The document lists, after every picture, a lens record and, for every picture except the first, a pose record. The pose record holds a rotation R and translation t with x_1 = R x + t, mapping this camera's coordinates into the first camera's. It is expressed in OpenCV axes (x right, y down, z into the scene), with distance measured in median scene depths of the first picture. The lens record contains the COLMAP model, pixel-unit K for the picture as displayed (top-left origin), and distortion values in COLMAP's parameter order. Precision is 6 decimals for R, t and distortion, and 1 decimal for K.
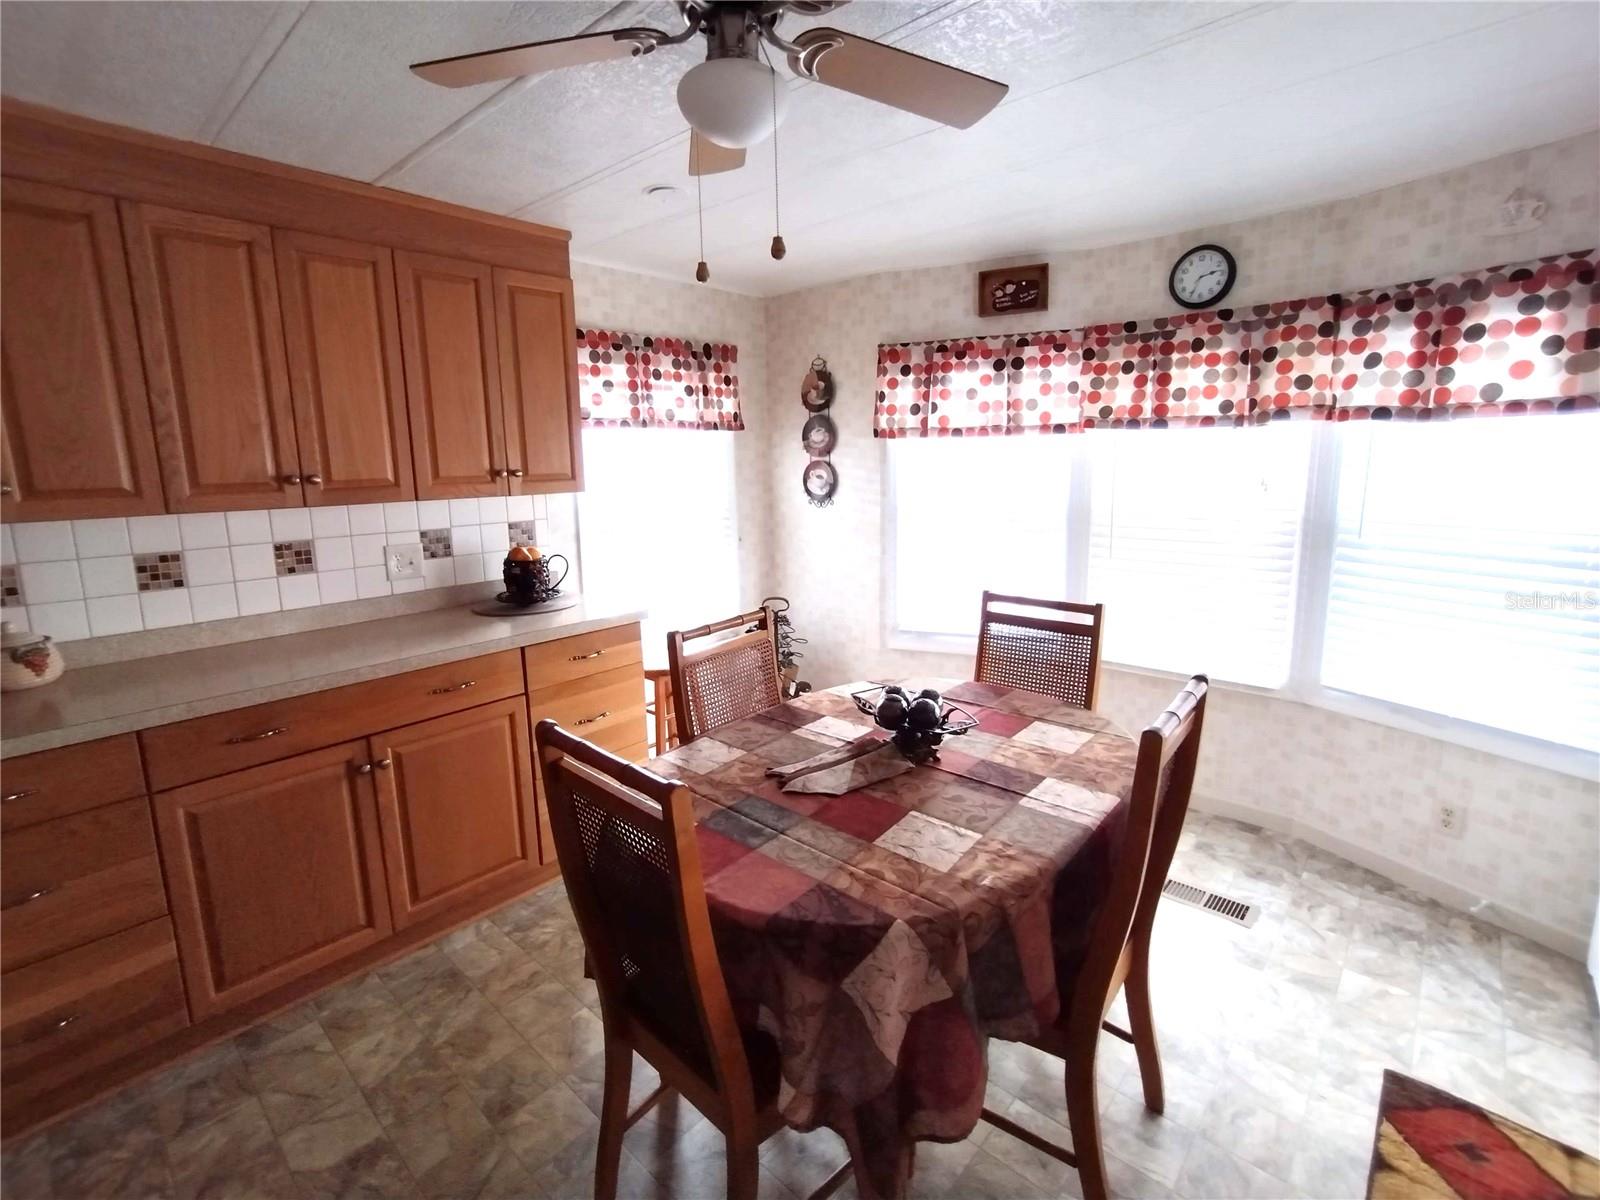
lens RADIAL K [[732.1, 0, 796.3], [0, 732.1, 582.8], [0, 0, 1]] dist [-0.007516, 0.002971]
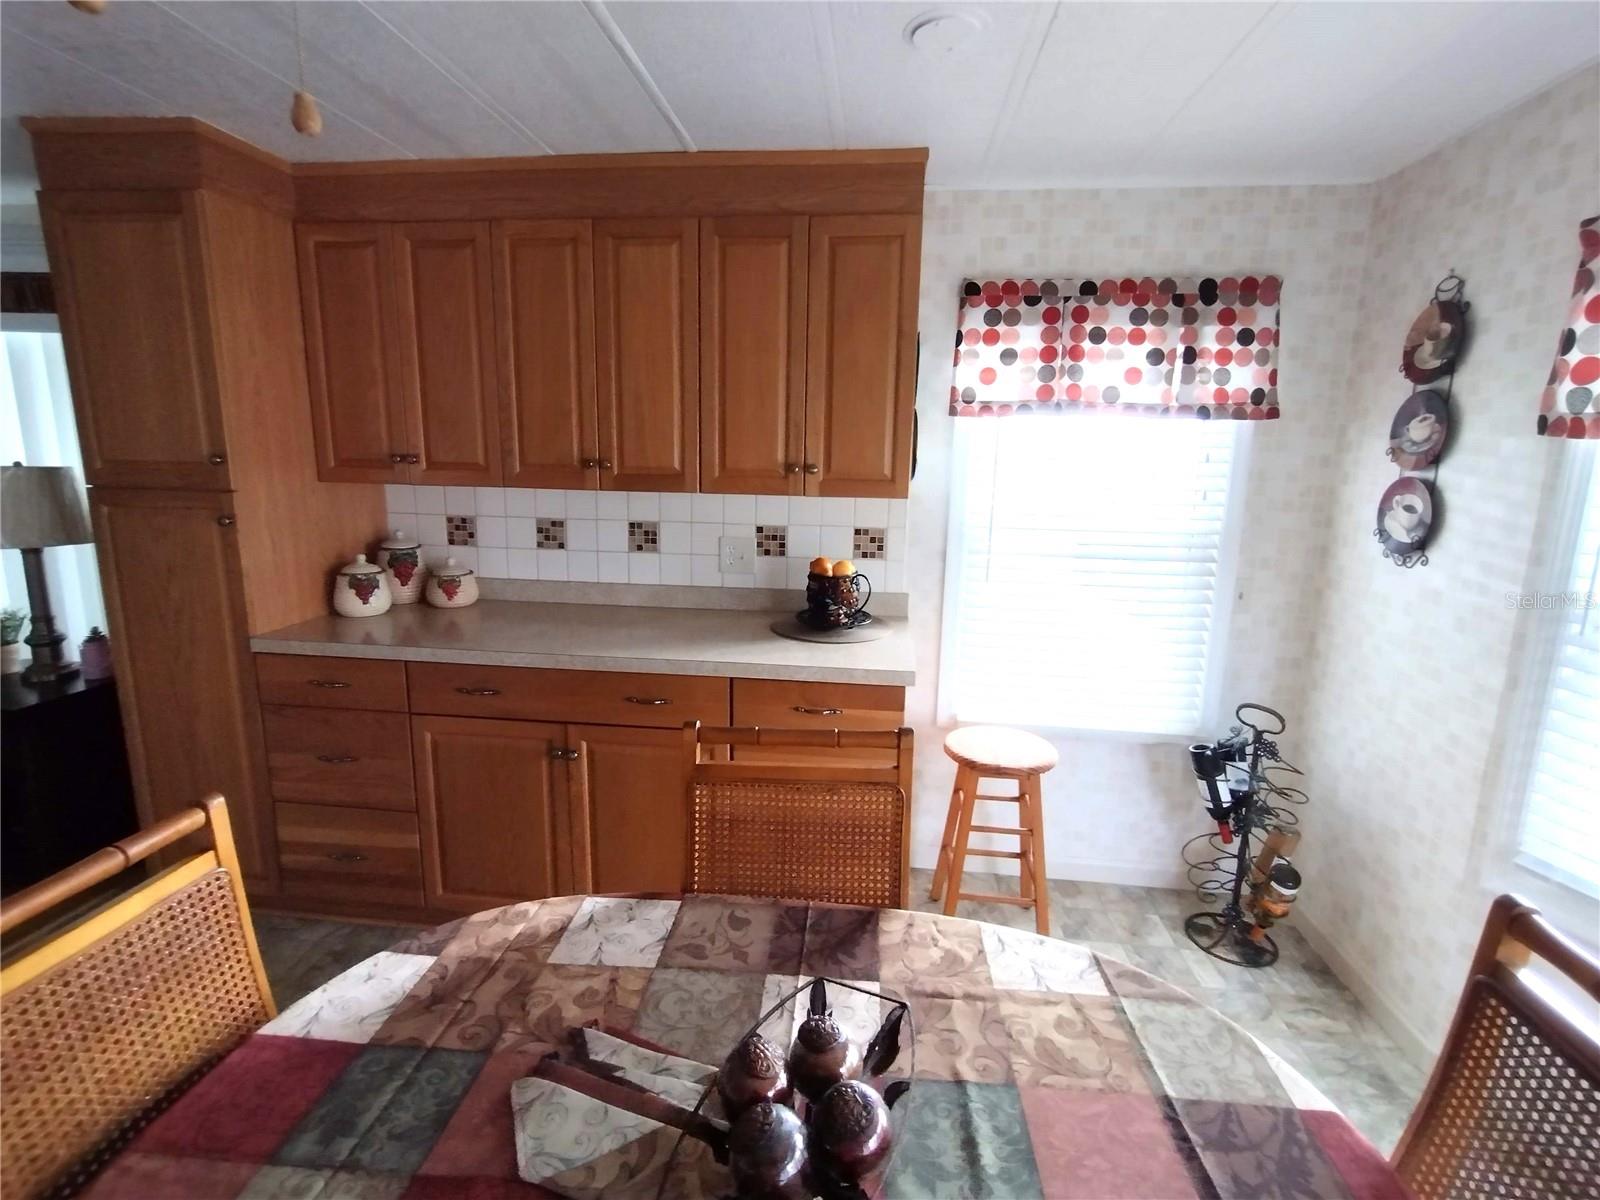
lens RADIAL K [[732.1, 0, 801.1], [0, 732.1, 584.3], [0, 0, 1]] dist [-0.007516, 0.002971]
pose [[0.588010, 0.178579, -0.788894, 0.288351], [-0.168178, 0.981001, 0.096712, -0.101807], [0.791176, 0.075807, 0.606872, 0.506843]]
